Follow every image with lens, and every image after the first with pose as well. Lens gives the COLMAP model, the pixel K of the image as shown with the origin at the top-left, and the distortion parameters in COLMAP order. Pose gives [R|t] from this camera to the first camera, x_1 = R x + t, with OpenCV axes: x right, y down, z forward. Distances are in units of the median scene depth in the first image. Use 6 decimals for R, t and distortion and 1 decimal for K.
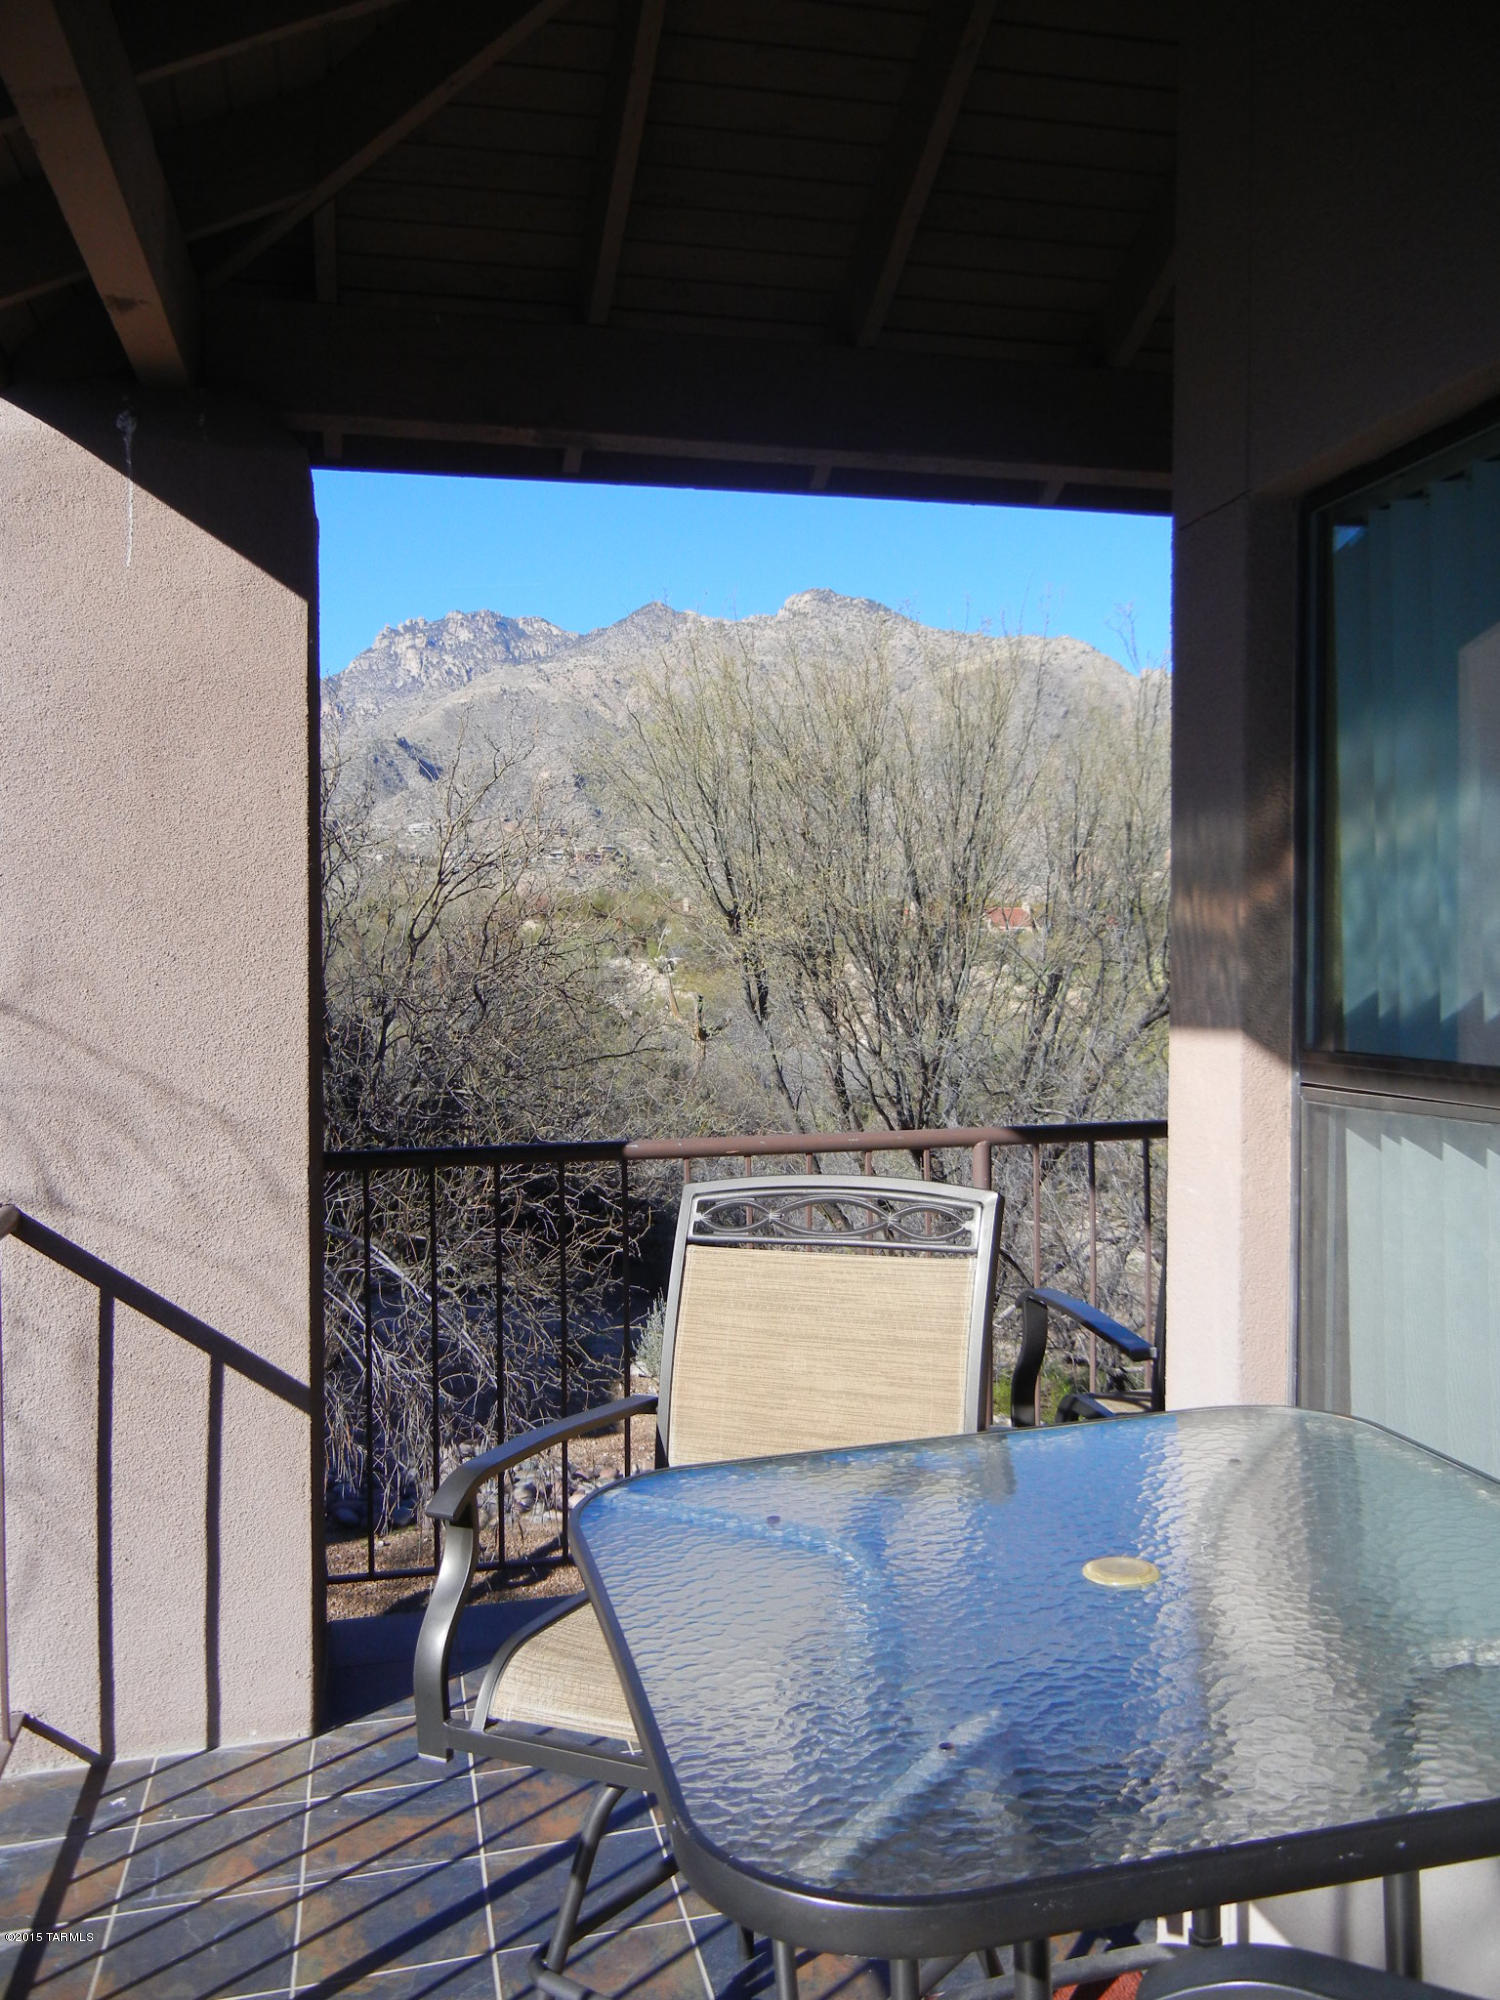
lens RADIAL K [[1715.3, 0, 751.0], [0, 1715.3, 993.5], [0, 0, 1]] dist [-0.016224, -0.008809]
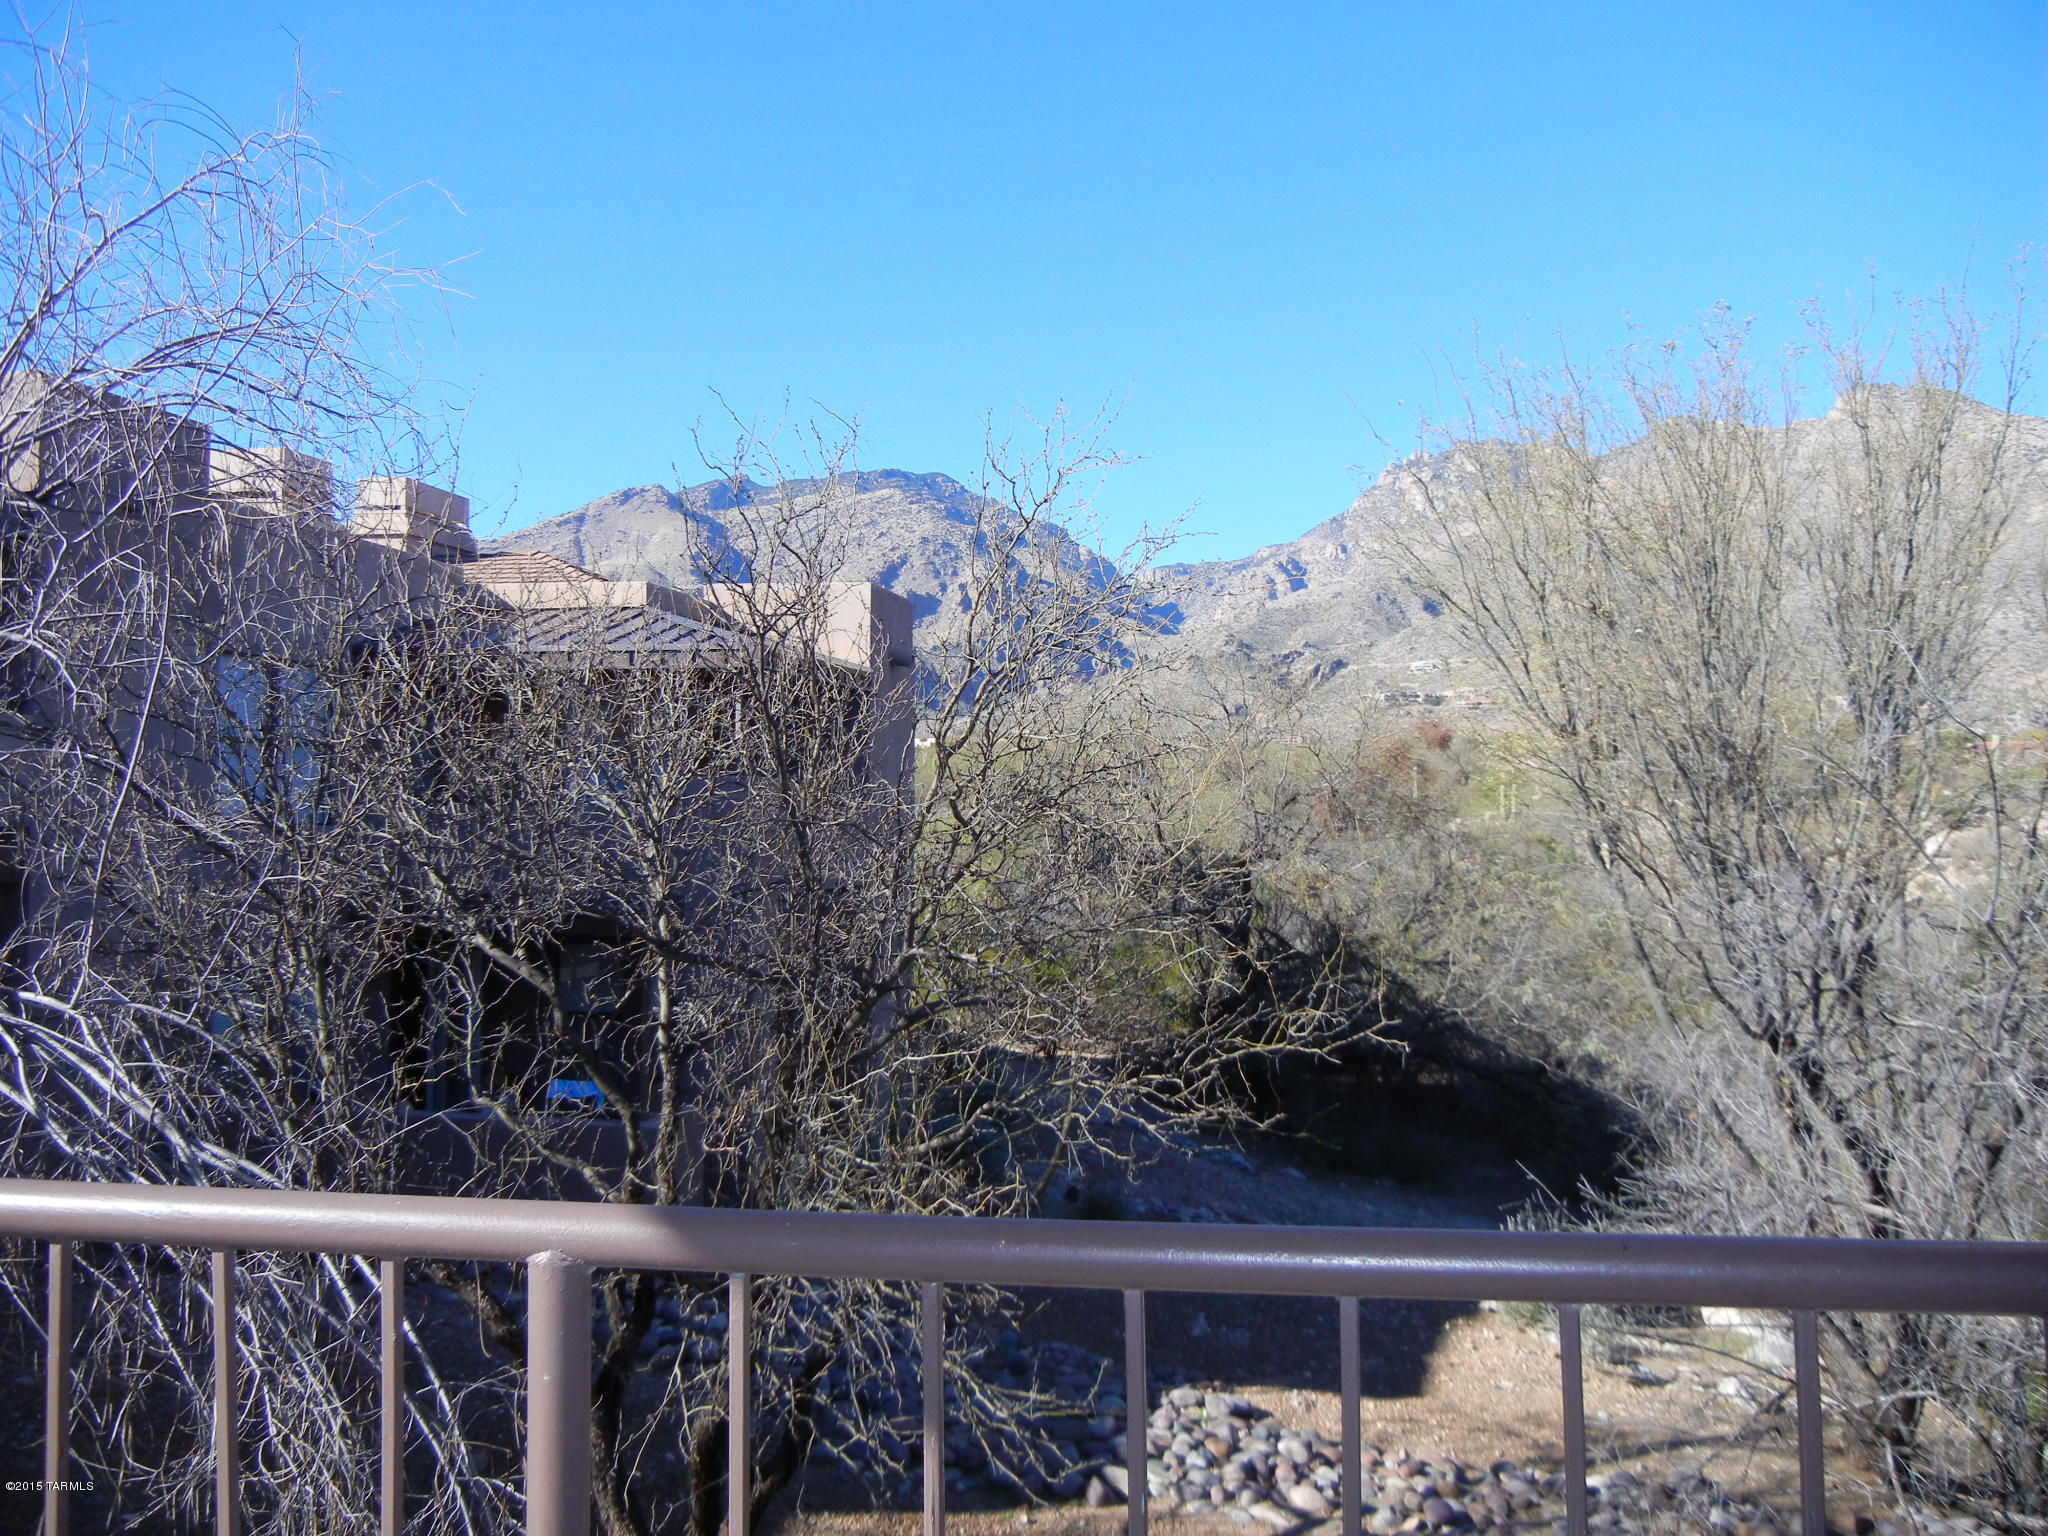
lens RADIAL K [[1756.5, 0, 1023.7], [0, 1756.5, 765.8], [0, 0, 1]] dist [-0.016224, -0.008809]
pose [[0.914086, -0.001825, -0.405516, 0.410370], [-0.014659, 0.999188, -0.037539, 0.017322], [0.405255, 0.040258, 0.913317, 0.924699]]
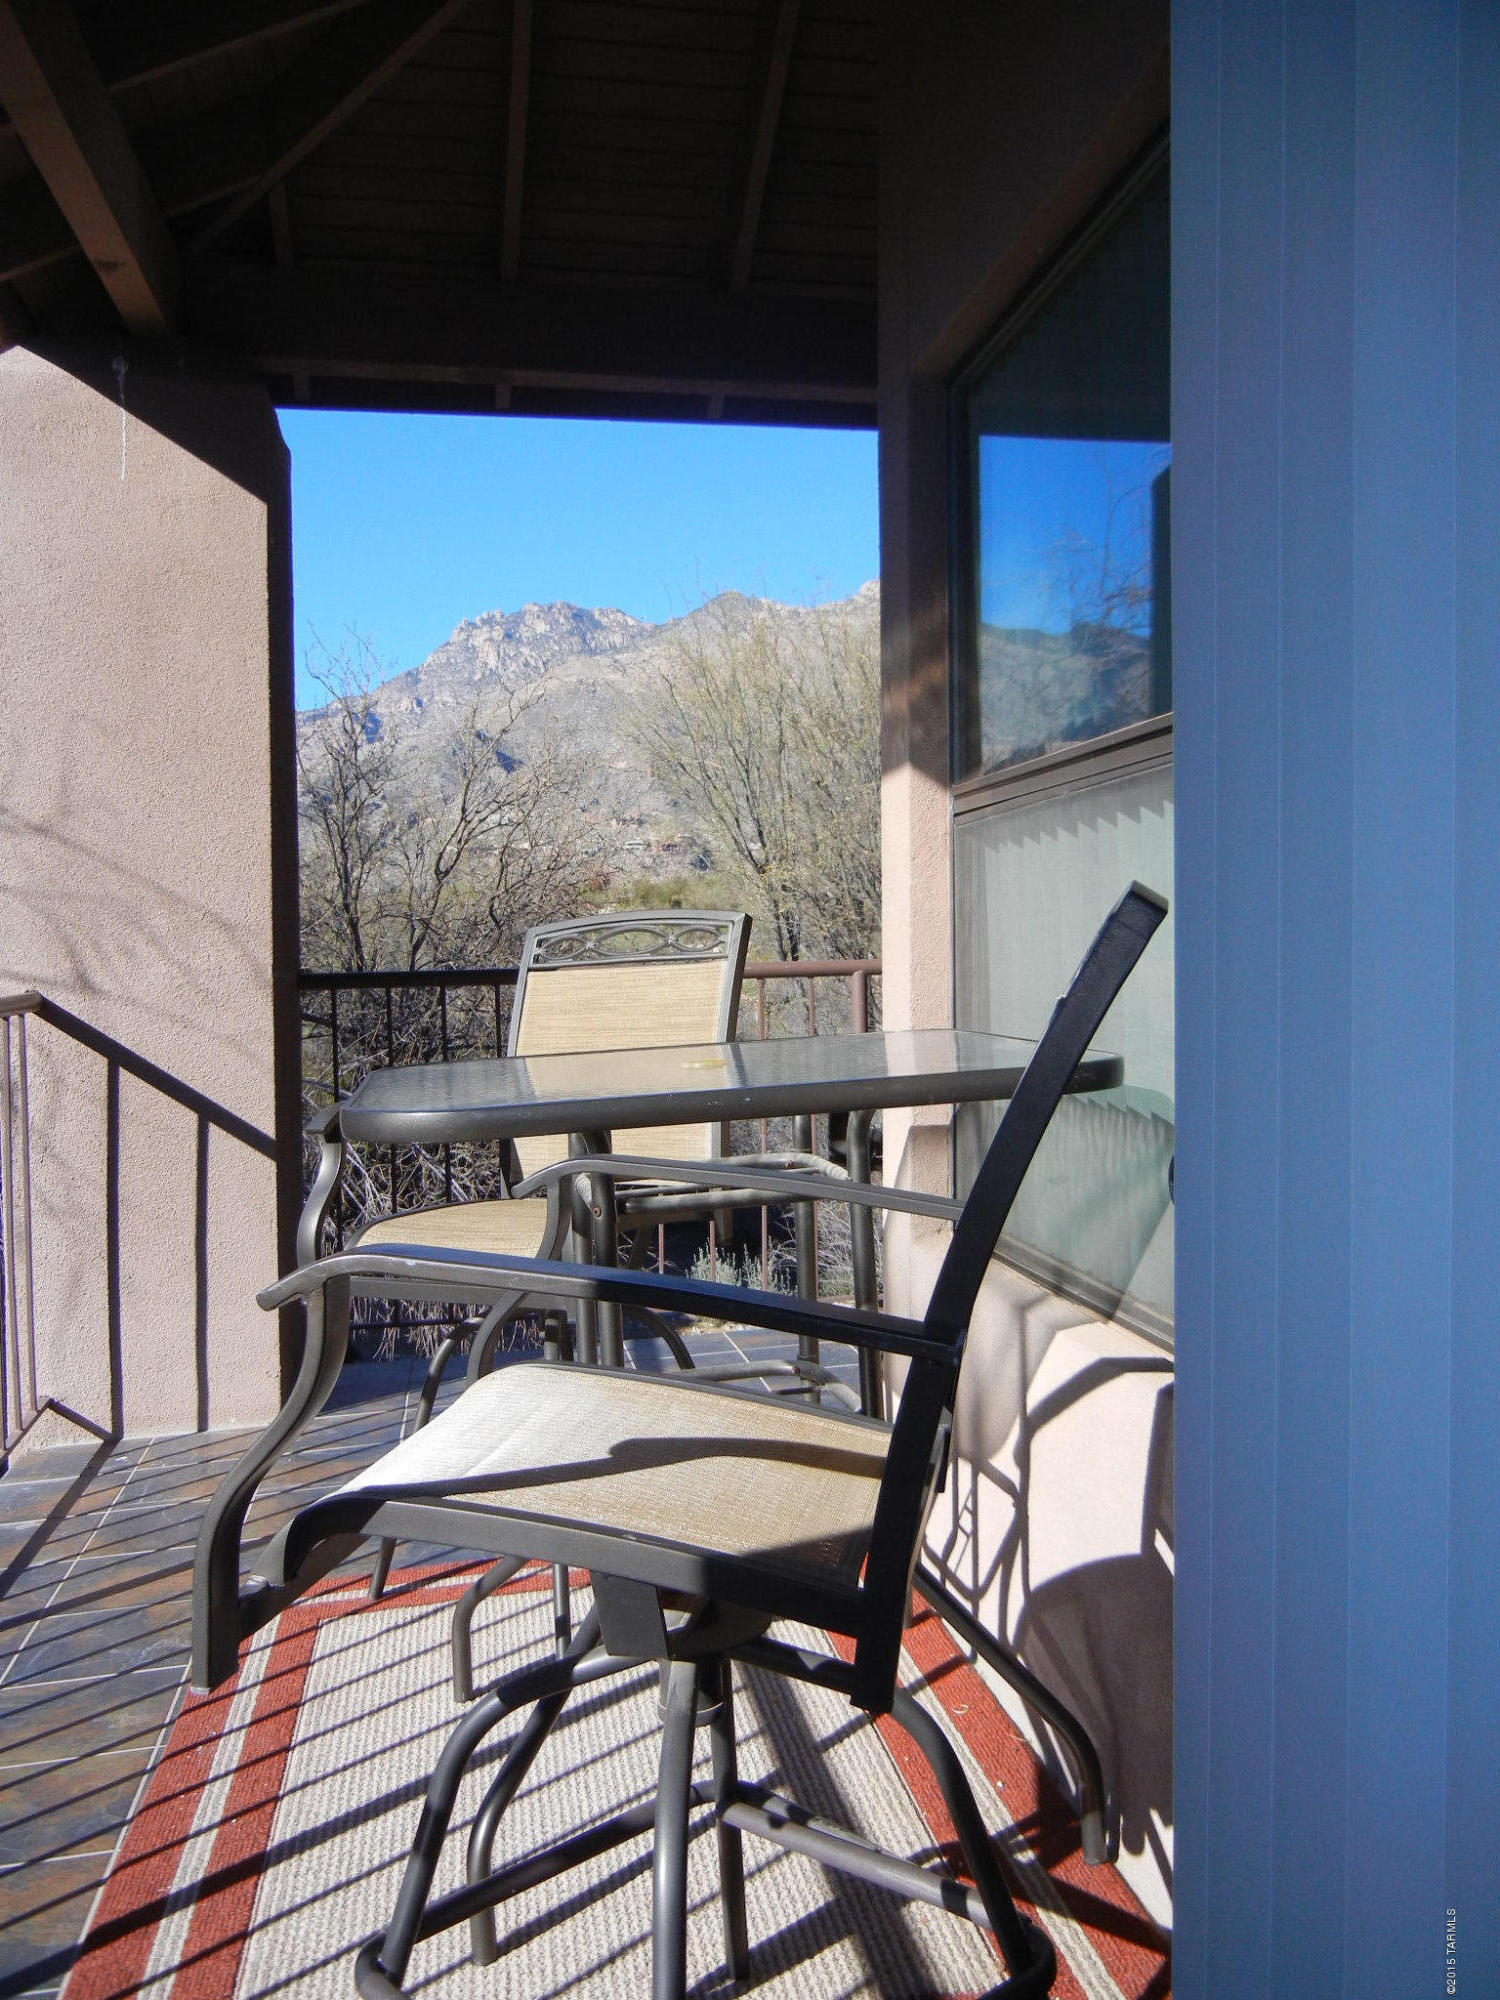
lens RADIAL K [[1715.3, 0, 755.3], [0, 1715.3, 1000.7], [0, 0, 1]] dist [-0.016224, -0.008809]
pose [[0.998998, -0.008552, -0.043936, 0.143726], [0.009020, 0.999904, 0.010475, 0.116857], [0.043842, -0.010861, 0.998979, -0.222290]]
